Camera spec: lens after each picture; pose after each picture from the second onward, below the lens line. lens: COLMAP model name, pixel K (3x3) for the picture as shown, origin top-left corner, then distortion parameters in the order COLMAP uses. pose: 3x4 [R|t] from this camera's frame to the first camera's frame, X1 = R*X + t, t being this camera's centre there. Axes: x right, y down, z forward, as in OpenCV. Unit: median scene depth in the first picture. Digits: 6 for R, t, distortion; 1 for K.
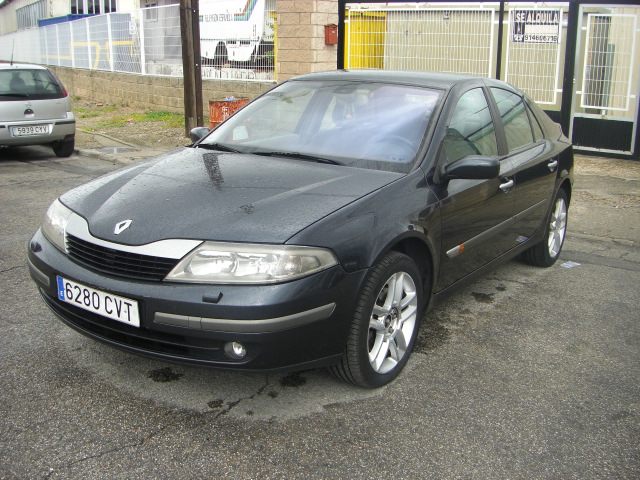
lens RADIAL K [[727.5, 0, 313.3], [0, 727.5, 244.3], [0, 0, 1]] dist [-0.146838, 0.000000]
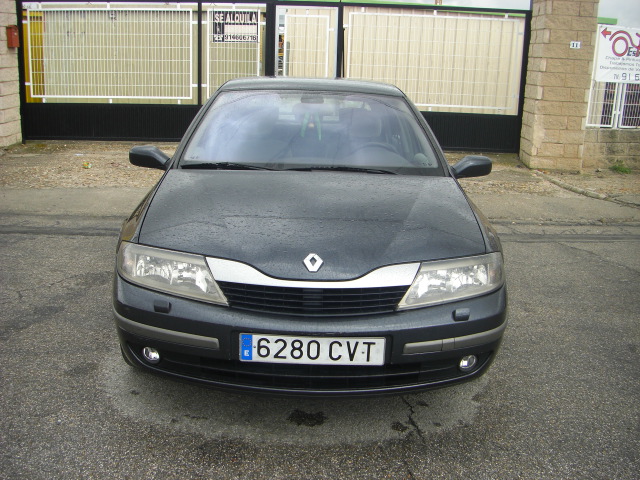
lens RADIAL K [[727.5, 0, 311.1], [0, 727.5, 254.9], [0, 0, 1]] dist [-0.146838, 0.000000]
pose [[0.814875, -0.147350, 0.560596, -0.237779], [0.135939, 0.988757, 0.062290, -0.027775], [-0.563471, 0.025448, 0.825744, 0.080623]]
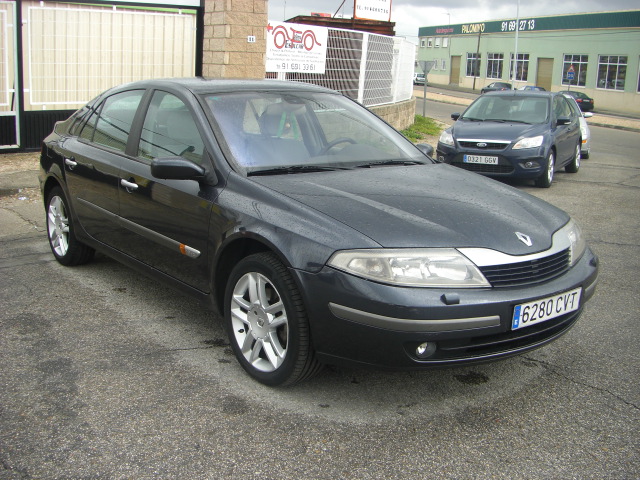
lens RADIAL K [[727.5, 0, 319.9], [0, 727.5, 241.9], [0, 0, 1]] dist [-0.146838, 0.000000]
pose [[0.270444, -0.234017, 0.933861, -0.417677], [0.213738, 0.960395, 0.178768, -0.085625], [-0.938710, 0.151255, 0.309752, 0.295265]]
